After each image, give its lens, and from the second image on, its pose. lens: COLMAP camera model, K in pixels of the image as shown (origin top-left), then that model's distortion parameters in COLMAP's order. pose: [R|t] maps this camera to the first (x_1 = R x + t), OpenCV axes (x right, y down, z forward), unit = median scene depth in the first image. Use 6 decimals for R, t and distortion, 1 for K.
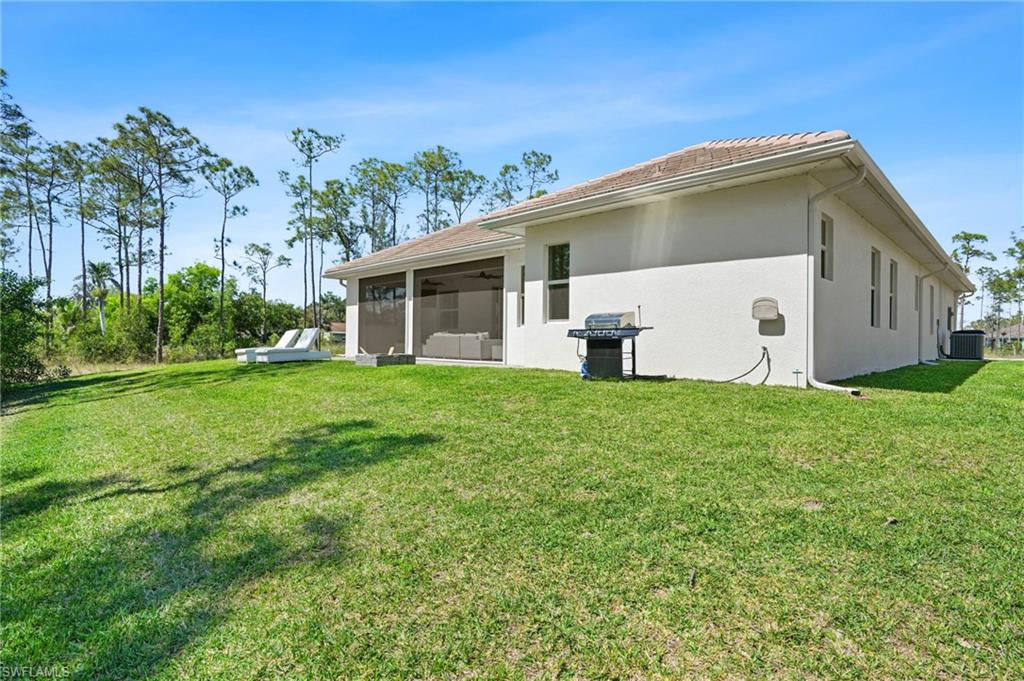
lens RADIAL K [[507.3, 0, 511.5], [0, 507.3, 341.0], [0, 0, 1]] dist [0.000387, -0.000013]
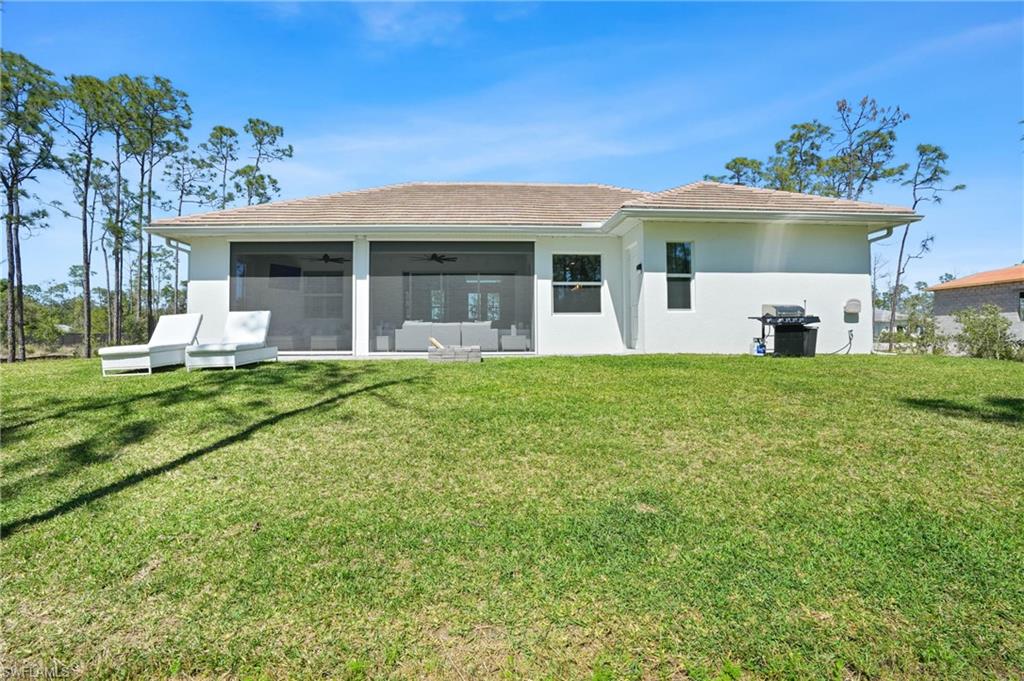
lens RADIAL K [[463.1, 0, 513.5], [0, 463.1, 337.8], [0, 0, 1]] dist [-0.028518, 0.002543]
pose [[0.691819, -0.010127, 0.722000, -0.680706], [0.009044, 0.999945, 0.005359, 0.010164], [-0.722014, 0.002823, 0.691872, 0.418794]]
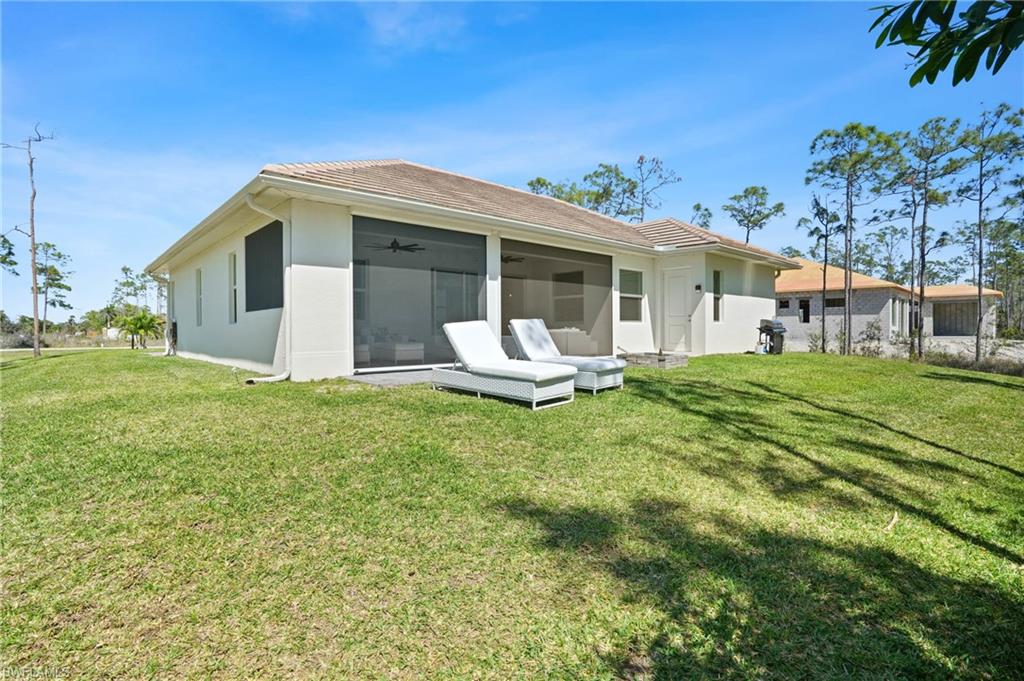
lens RADIAL K [[520.9, 0, 517.0], [0, 520.9, 337.2], [0, 0, 1]] dist [-0.000222, 0.000033]
pose [[0.015200, -0.022690, 0.999627, -1.113775], [0.006385, 0.999724, 0.022595, -0.023835], [-0.999864, 0.006039, 0.015341, 1.183975]]
